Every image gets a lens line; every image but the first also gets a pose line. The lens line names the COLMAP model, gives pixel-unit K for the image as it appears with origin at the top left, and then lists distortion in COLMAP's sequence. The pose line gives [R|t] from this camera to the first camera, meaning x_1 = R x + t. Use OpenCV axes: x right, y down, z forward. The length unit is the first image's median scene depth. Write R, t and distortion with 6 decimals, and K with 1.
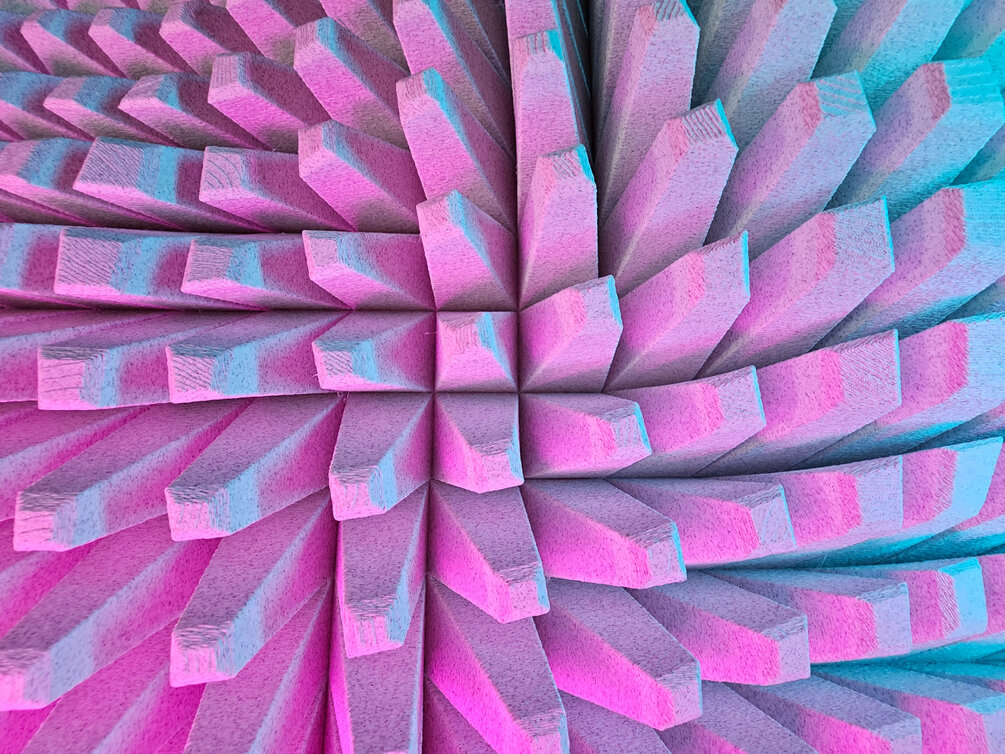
lens RADIAL K [[402.0, 0, 500.3], [0, 402.0, 381.7], [0, 0, 1]] dist [0.002320, 0.000117]
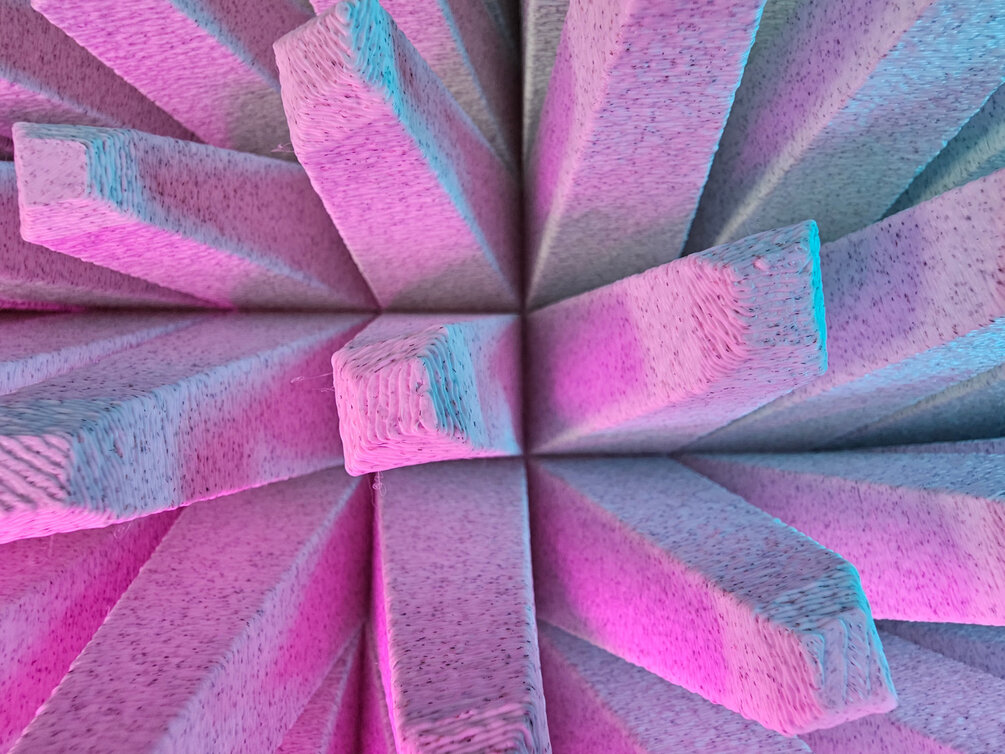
lens RADIAL K [[402.0, 0, 498.8], [0, 402.0, 379.3], [0, 0, 1]] dist [0.002320, 0.000117]
pose [[0.999908, 0.000496, 0.013587, 0.000486], [-0.000599, 0.999971, 0.007555, -0.101002], [-0.013583, -0.007563, 0.999879, 0.508147]]
